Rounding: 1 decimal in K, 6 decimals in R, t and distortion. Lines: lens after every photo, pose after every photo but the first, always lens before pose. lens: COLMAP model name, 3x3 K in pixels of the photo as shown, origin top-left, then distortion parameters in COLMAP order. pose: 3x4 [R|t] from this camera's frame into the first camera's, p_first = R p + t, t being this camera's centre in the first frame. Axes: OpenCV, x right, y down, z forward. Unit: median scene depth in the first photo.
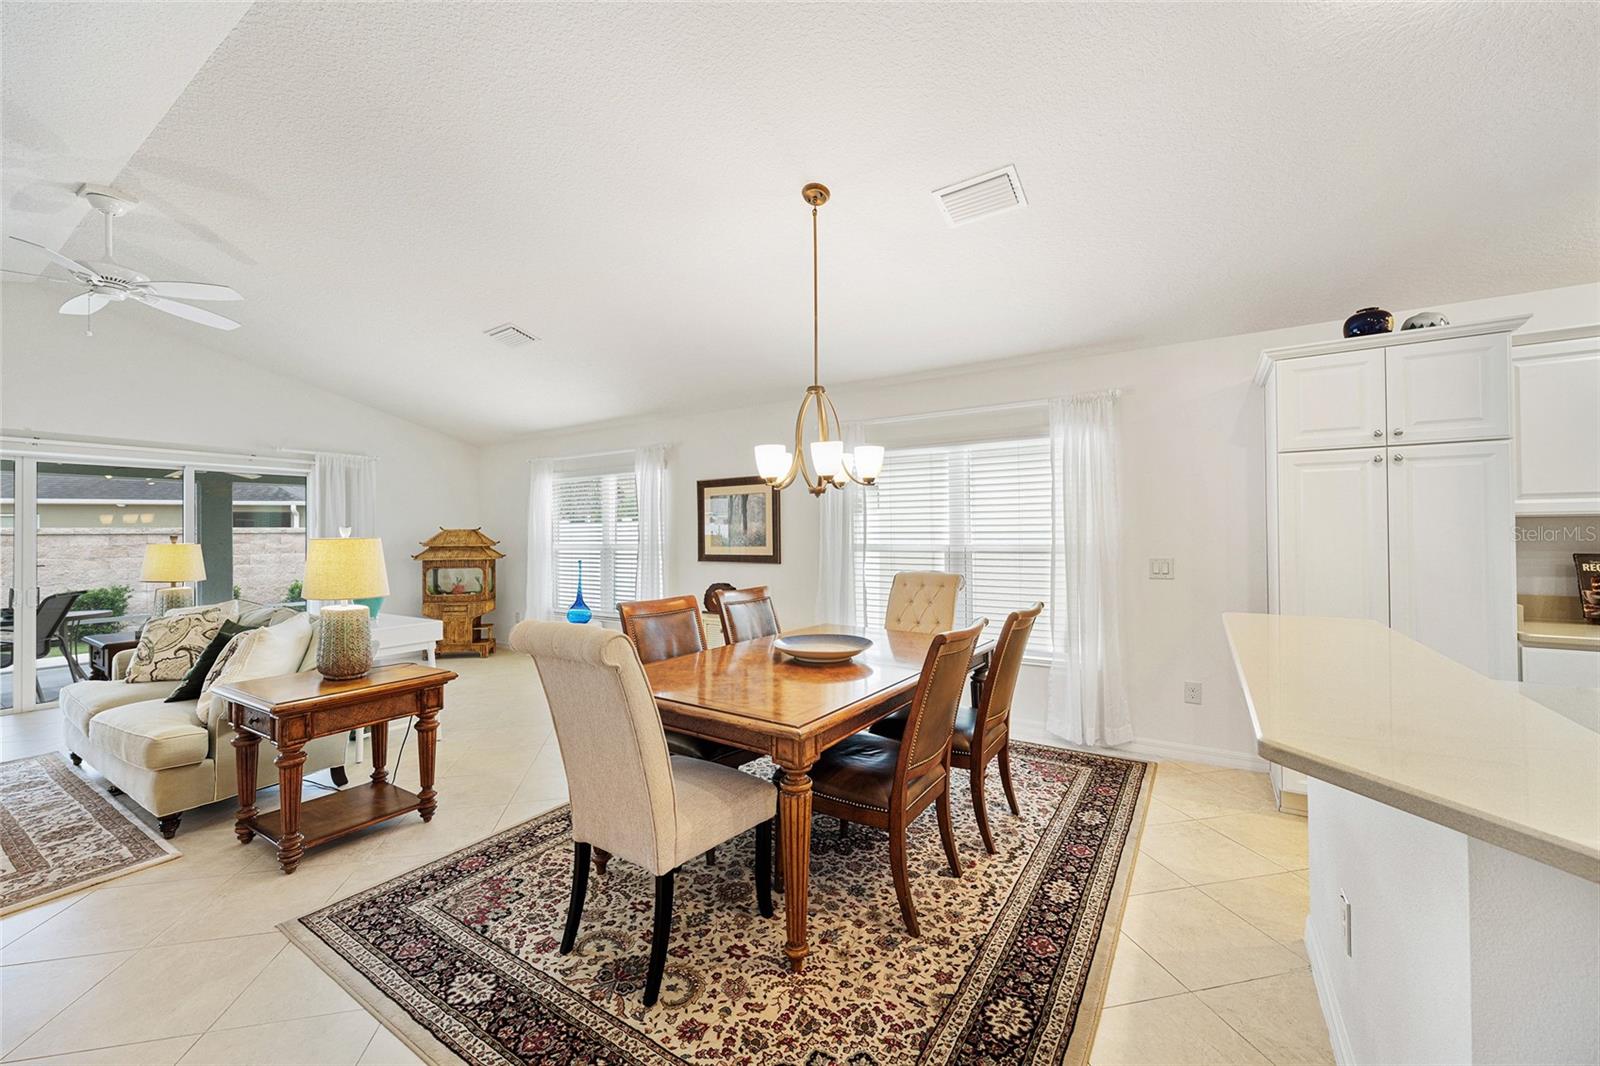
lens RADIAL K [[622.9, 0, 799.5], [0, 622.9, 528.8], [0, 0, 1]] dist [0.000773, 0.000026]
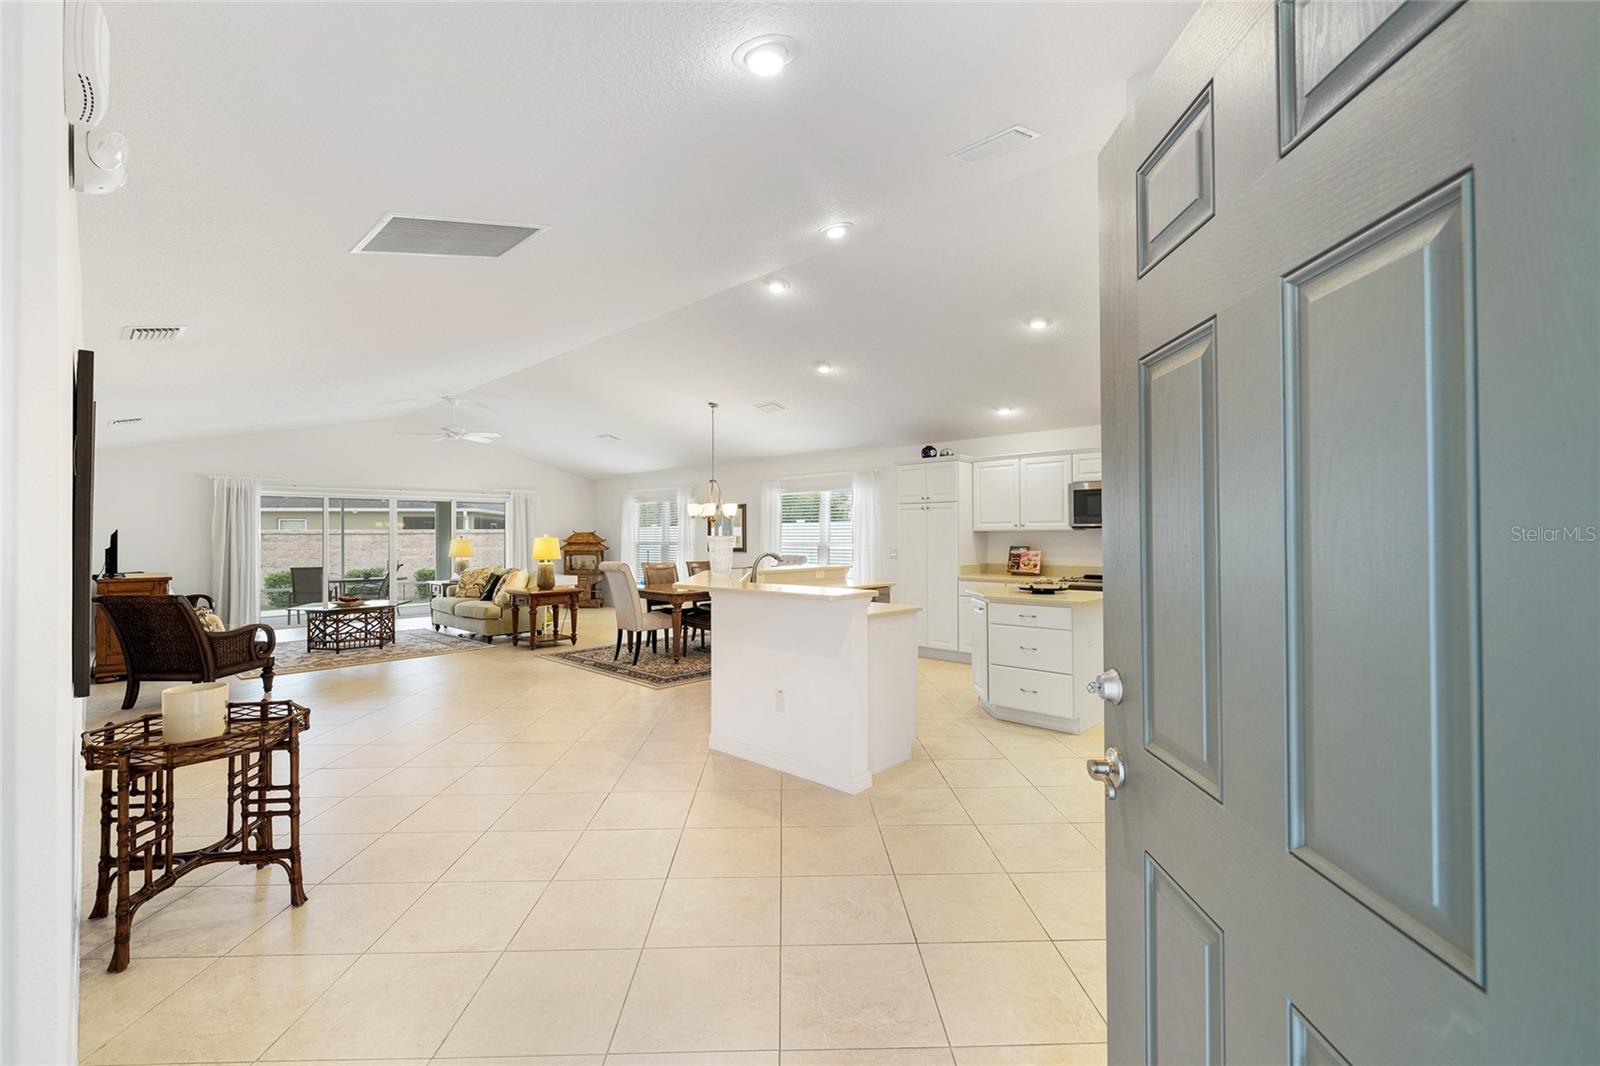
lens RADIAL K [[675.7, 0, 800.7], [0, 675.7, 527.0], [0, 0, 1]] dist [-0.000240, -0.000096]
pose [[0.982952, 0.001668, -0.183854, 0.808883], [-0.001998, 0.999997, -0.001609, -0.025635], [0.183851, 0.001949, 0.982952, -1.517661]]
